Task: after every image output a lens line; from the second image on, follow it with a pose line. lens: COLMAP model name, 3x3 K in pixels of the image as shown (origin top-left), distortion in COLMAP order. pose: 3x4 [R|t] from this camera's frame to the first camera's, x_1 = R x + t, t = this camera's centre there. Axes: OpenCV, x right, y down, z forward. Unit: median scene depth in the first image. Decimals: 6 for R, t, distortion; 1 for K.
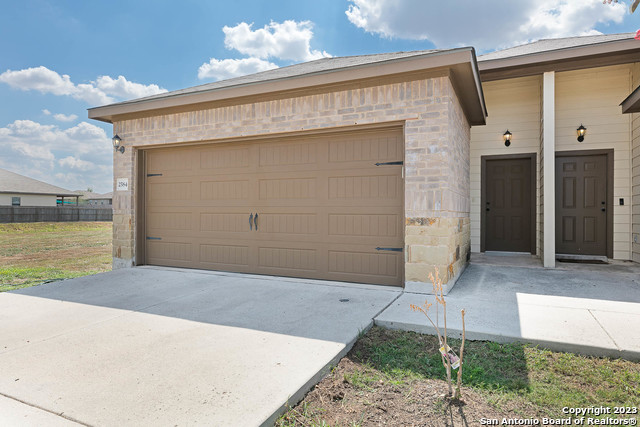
lens RADIAL K [[411.3, 0, 318.0], [0, 411.3, 215.3], [0, 0, 1]] dist [-0.000740, 0.000481]
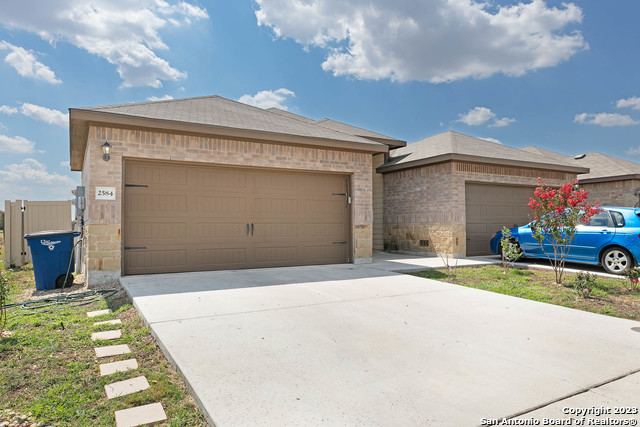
lens RADIAL K [[411.3, 0, 317.4], [0, 411.3, 213.5], [0, 0, 1]] dist [-0.000740, 0.000481]
pose [[0.572320, 0.016300, 0.819869, -1.197733], [0.008624, 0.999627, -0.025894, 0.001367], [-0.819985, 0.021891, 0.571966, 0.058760]]
